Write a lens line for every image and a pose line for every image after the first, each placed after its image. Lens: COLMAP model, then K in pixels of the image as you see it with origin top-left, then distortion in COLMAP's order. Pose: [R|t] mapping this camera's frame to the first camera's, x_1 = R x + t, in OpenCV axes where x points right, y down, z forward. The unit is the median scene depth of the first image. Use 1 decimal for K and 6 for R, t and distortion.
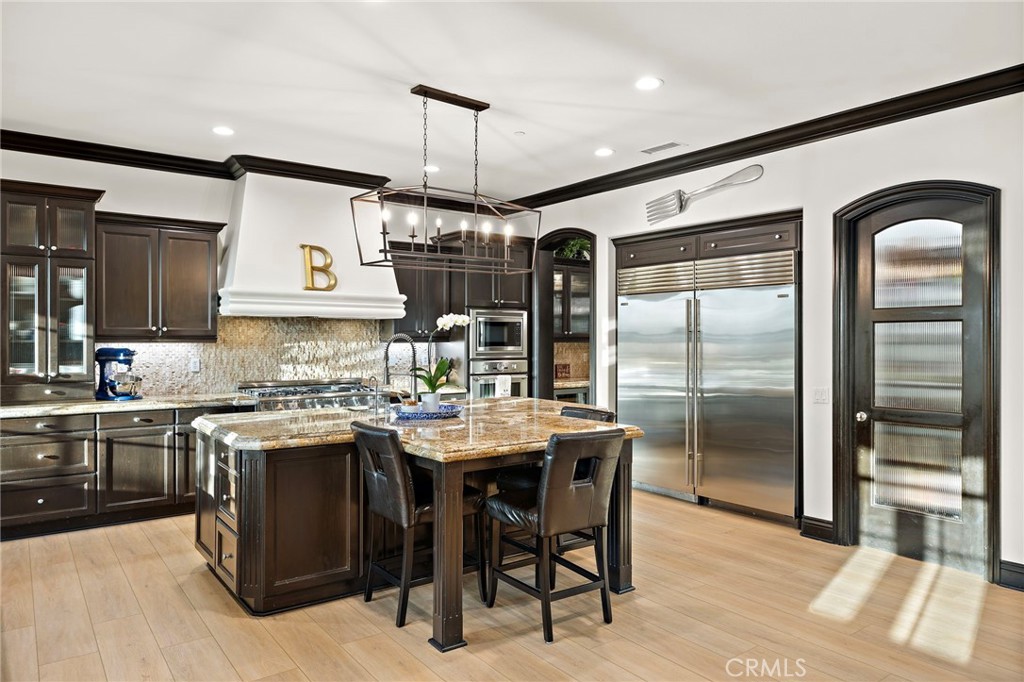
lens RADIAL K [[661.4, 0, 507.4], [0, 661.4, 338.1], [0, 0, 1]] dist [0.007867, 0.003347]
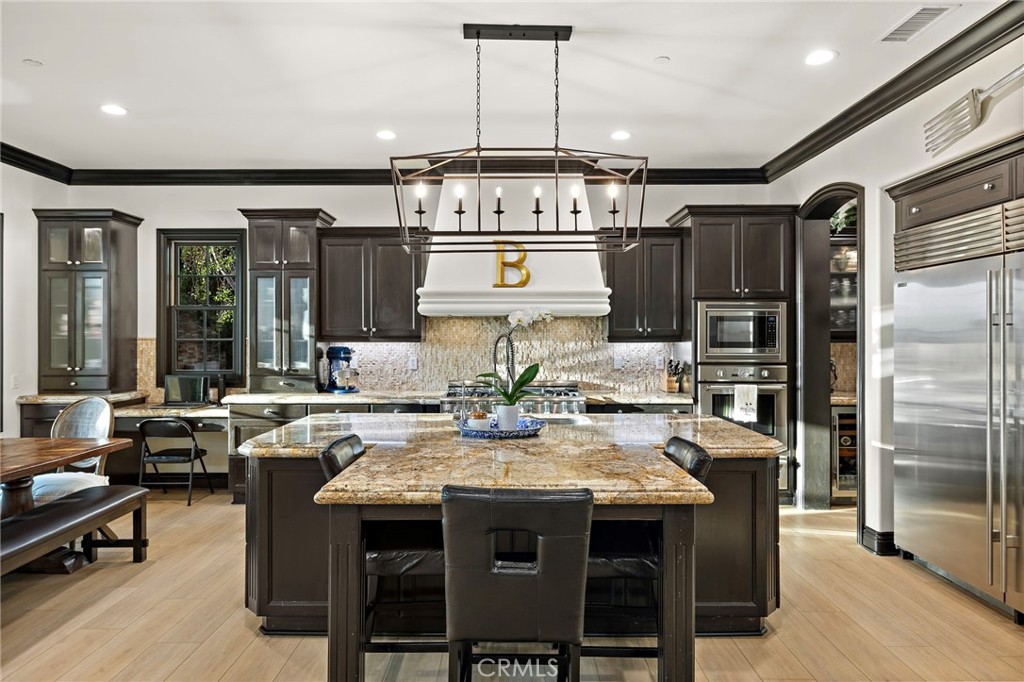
lens RADIAL K [[625.7, 0, 514.5], [0, 625.7, 336.0], [0, 0, 1]] dist [-0.000879, 0.003575]
pose [[0.804063, -0.004122, -0.594530, 0.254976], [0.001639, 0.999988, -0.004716, 0.002107], [0.594542, 0.002818, 0.804060, 0.288471]]
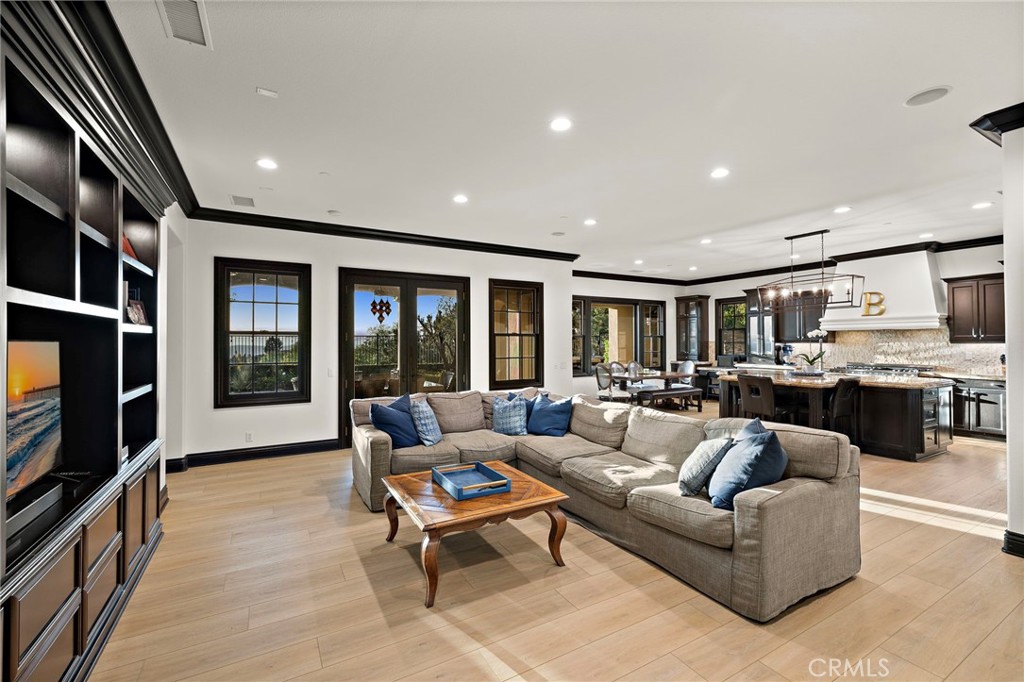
lens RADIAL K [[433.7, 0, 505.8], [0, 433.7, 339.8], [0, 0, 1]] dist [-0.000725, 0.001004]
pose [[-0.129450, -0.005497, -0.991571, 1.088030], [0.003934, 0.999974, -0.006057, 0.000454], [0.991578, -0.004685, -0.129425, 0.125868]]
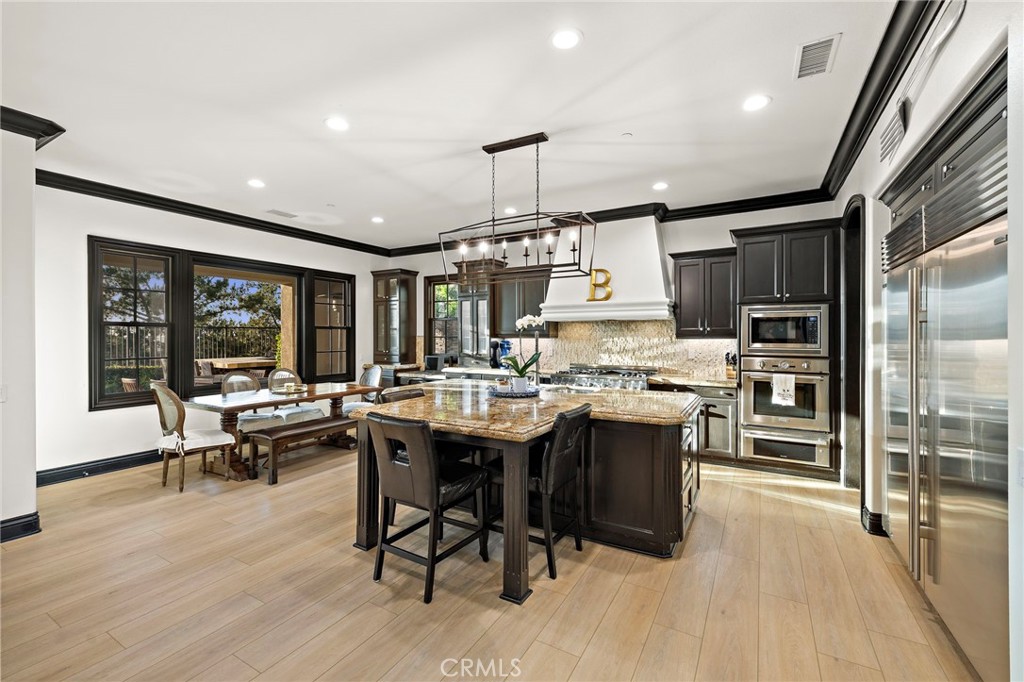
lens RADIAL K [[433.7, 0, 513.4], [0, 433.7, 335.4], [0, 0, 1]] dist [-0.000725, 0.001004]
pose [[0.397780, -0.002608, -0.917477, 0.480960], [0.002113, 0.999996, -0.001926, 0.001967], [0.917479, -0.001173, 0.397784, 0.483585]]
